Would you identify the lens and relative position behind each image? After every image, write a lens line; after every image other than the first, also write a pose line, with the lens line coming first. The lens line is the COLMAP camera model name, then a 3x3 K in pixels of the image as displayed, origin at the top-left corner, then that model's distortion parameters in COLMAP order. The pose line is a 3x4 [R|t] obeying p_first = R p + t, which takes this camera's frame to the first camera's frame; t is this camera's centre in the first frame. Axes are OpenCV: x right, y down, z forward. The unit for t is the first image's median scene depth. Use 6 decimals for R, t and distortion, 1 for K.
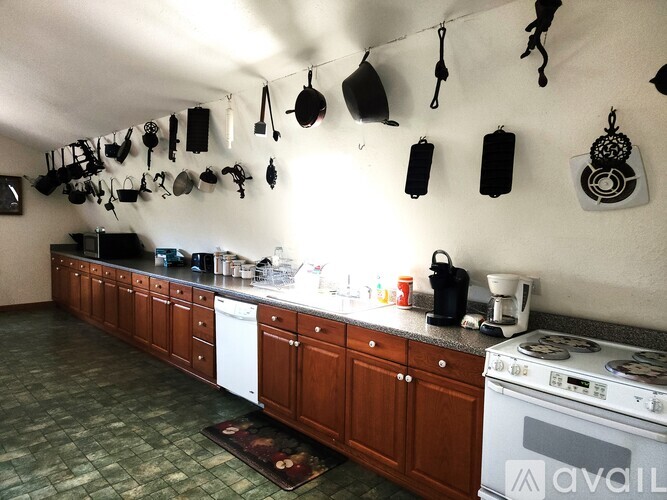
lens RADIAL K [[448.2, 0, 333.5], [0, 448.2, 250.0], [0, 0, 1]] dist [0.073619, -0.070108]
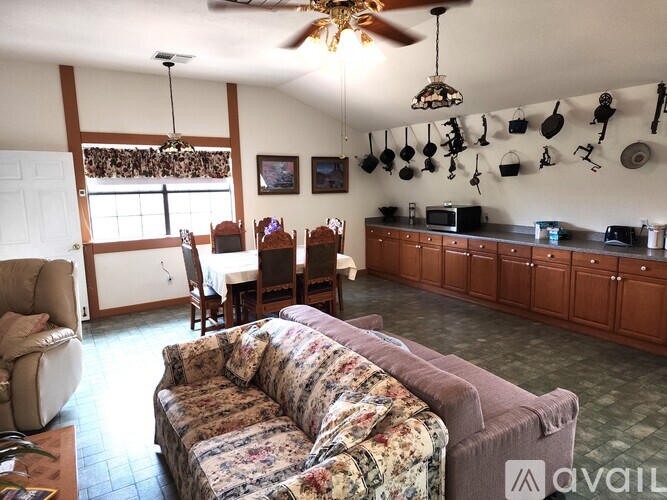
lens RADIAL K [[448.2, 0, 333.5], [0, 448.2, 250.0], [0, 0, 1]] dist [0.073619, -0.070108]
pose [[0.970662, -0.007879, -0.240318, -0.638003], [0.029548, 0.995796, 0.086698, -0.044981], [0.238625, -0.091255, 0.966815, -0.092332]]
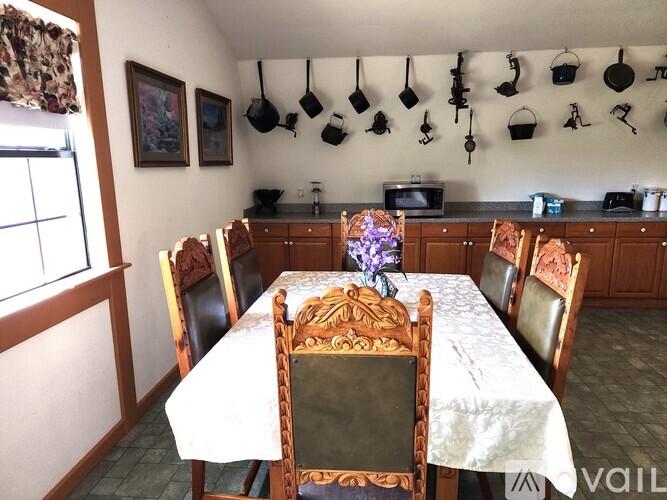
lens RADIAL K [[448.2, 0, 333.5], [0, 448.2, 250.0], [0, 0, 1]] dist [0.073619, -0.070108]
pose [[0.773010, -0.160996, 0.613625, -1.339571], [0.072906, 0.983398, 0.166170, -0.076177], [-0.630190, -0.083714, 0.771914, 0.608257]]
